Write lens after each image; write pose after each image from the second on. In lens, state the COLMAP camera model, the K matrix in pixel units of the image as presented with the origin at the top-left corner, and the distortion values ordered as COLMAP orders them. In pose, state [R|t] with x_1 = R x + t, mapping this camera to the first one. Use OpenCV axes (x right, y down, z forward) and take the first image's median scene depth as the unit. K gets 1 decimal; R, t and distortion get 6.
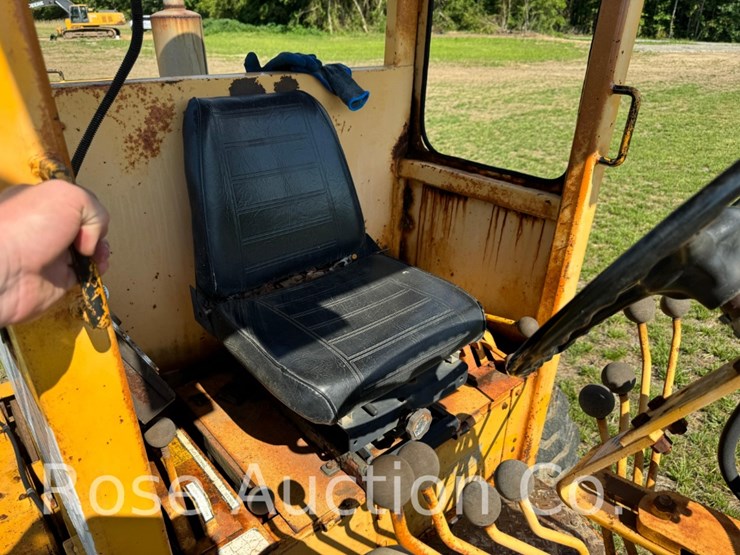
lens RADIAL K [[522.2, 0, 362.9], [0, 522.2, 275.4], [0, 0, 1]] dist [0.088370, -0.080695]
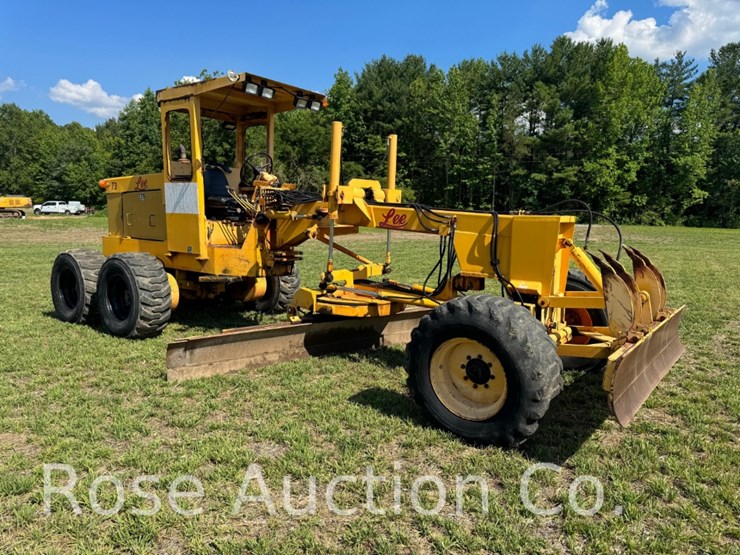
lens RADIAL K [[515.4, 0, 370.0], [0, 515.4, 277.5], [0, 0, 1]] dist [0.082311, -0.107099]
pose [[0.977459, -0.021331, 0.210047, 0.221903], [0.086208, 0.948492, -0.304845, 2.116407], [-0.192725, 0.316081, 0.928951, -3.355818]]
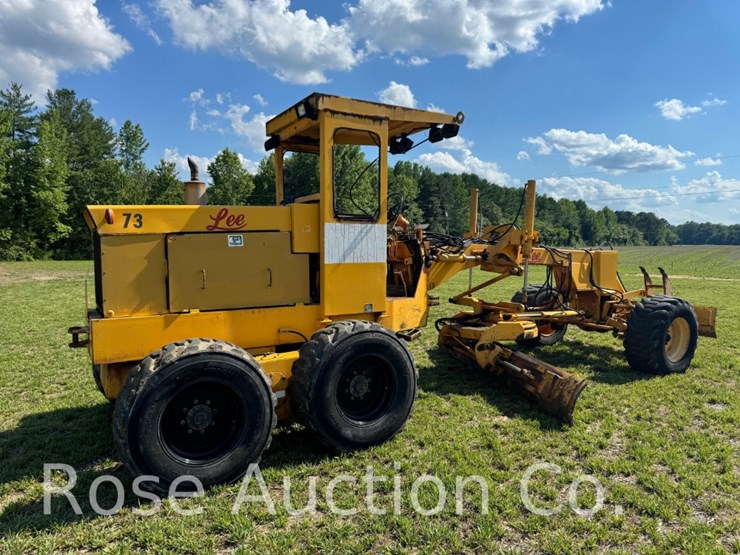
lens RADIAL K [[515.4, 0, 370.0], [0, 515.4, 277.5], [0, 0, 1]] dist [0.082311, -0.107099]
pose [[0.178617, -0.072793, 0.981222, -3.414657], [0.439510, 0.898138, -0.013376, 0.402619], [-0.880300, 0.433646, 0.192416, -0.028004]]
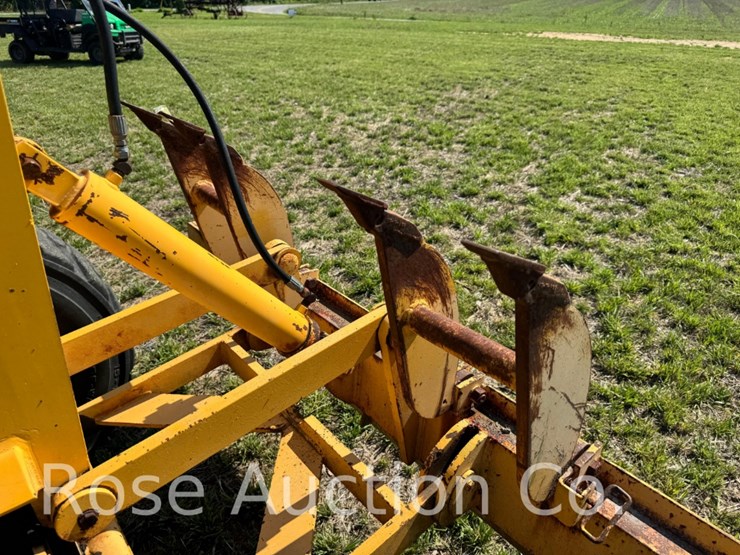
lens RADIAL K [[515.4, 0, 370.0], [0, 515.4, 277.5], [0, 0, 1]] dist [0.082311, -0.107099]
pose [[0.011796, -0.494307, 0.869208, 1.273044], [0.443239, 0.781787, 0.438576, 1.212093], [-0.896326, 0.380093, 0.228318, -1.434859]]
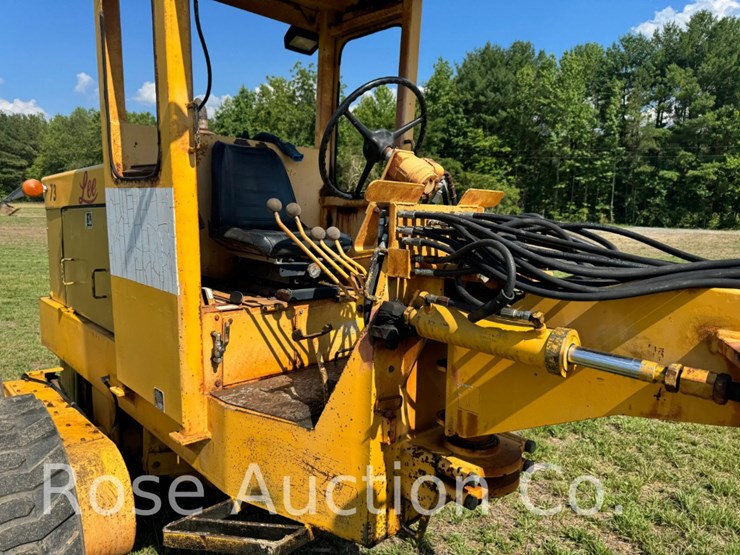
lens RADIAL K [[525.5, 0, 381.8], [0, 525.5, 276.8], [0, 0, 1]] dist [0.066199, -0.083451]
pose [[0.997752, 0.008026, 0.066527, 0.161719], [0.013198, 0.949819, -0.312522, 0.658145], [-0.065697, 0.312697, 0.947578, -0.704786]]
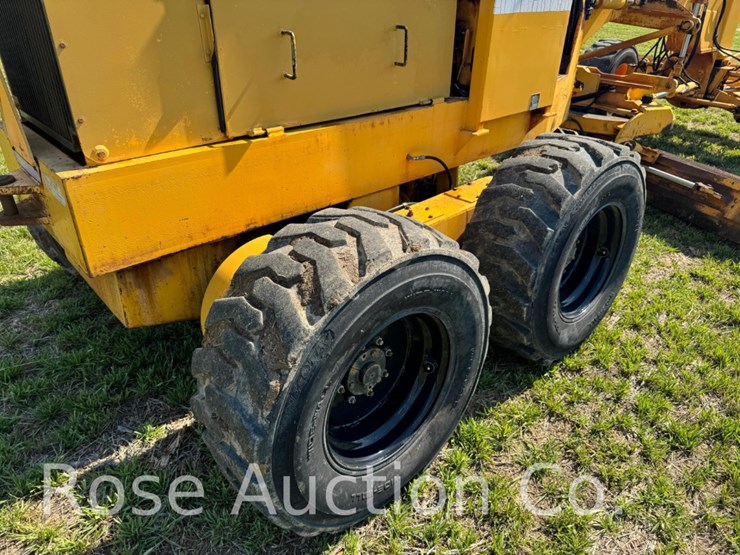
lens RADIAL K [[523.8, 0, 374.9], [0, 523.8, 270.2], [0, 0, 1]] dist [0.040796, -0.038951]
pose [[-0.028462, -0.498906, 0.866188, -2.178719], [0.420422, 0.780193, 0.463189, -0.101390], [-0.906882, 0.377348, 0.187545, 1.056224]]
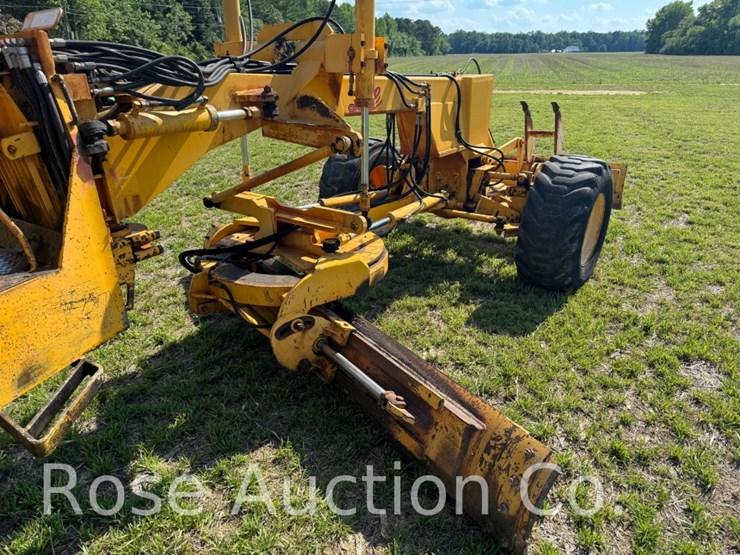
lens RADIAL K [[515.4, 0, 370.0], [0, 515.4, 277.5], [0, 0, 1]] dist [0.082311, -0.107099]
pose [[-0.213915, -0.388087, 0.896453, -1.071108], [0.450992, 0.774804, 0.443041, 0.428654], [-0.866514, 0.499066, 0.009282, -0.133604]]
